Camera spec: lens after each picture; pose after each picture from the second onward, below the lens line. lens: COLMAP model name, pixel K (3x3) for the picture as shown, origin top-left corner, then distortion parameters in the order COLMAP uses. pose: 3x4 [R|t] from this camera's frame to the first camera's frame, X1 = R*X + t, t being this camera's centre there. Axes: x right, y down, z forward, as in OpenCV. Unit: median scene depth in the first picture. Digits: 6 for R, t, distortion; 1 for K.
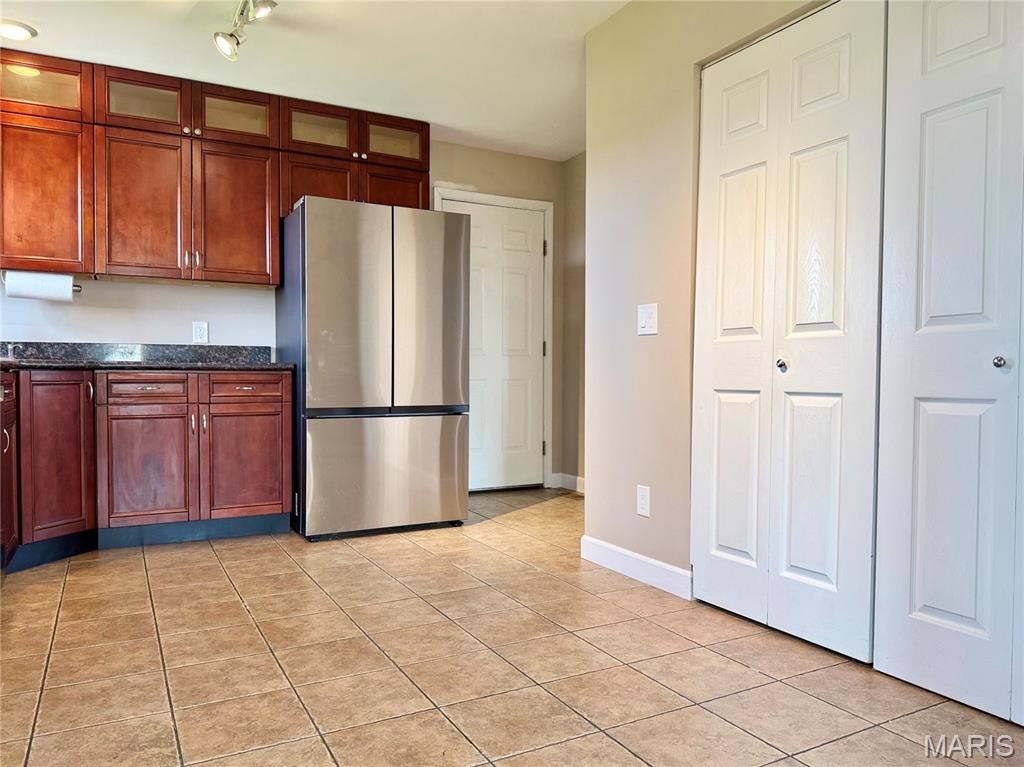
lens RADIAL K [[741.3, 0, 511.8], [0, 741.3, 385.0], [0, 0, 1]] dist [0.006552, 0.002743]
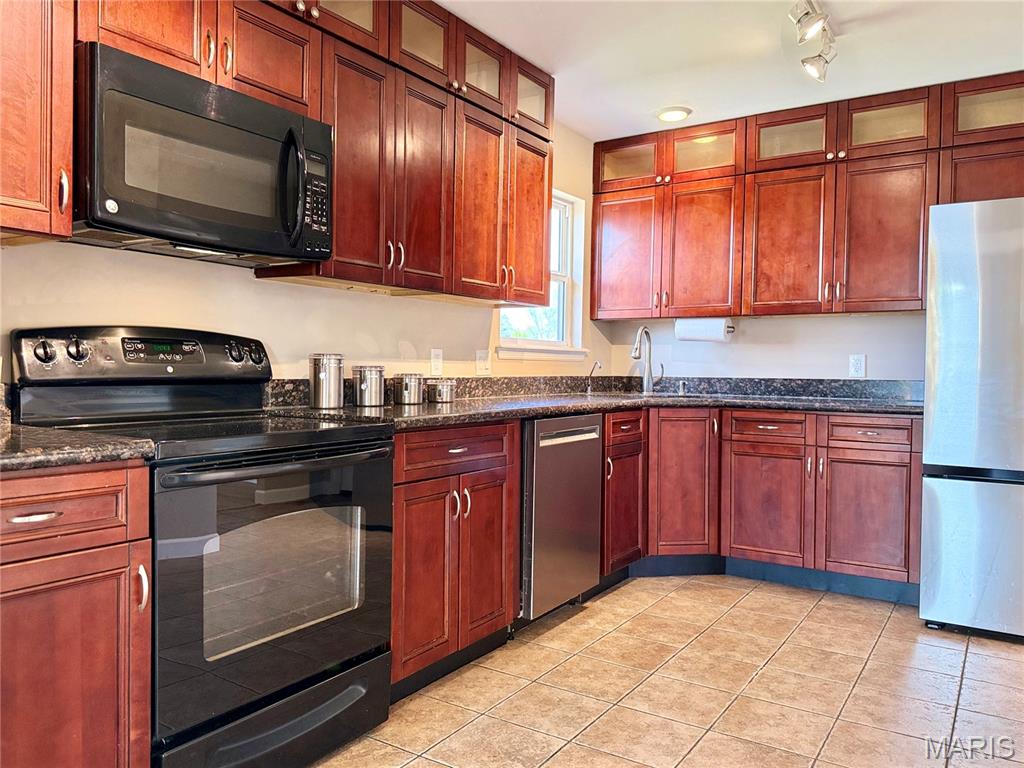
lens RADIAL K [[775.7, 0, 513.0], [0, 775.7, 383.0], [0, 0, 1]] dist [0.028937, -0.010373]
pose [[0.485250, 0.020688, -0.874131, 0.265943], [-0.027048, 0.999597, 0.008643, -0.055218], [0.873957, 0.019450, 0.485614, 0.180530]]
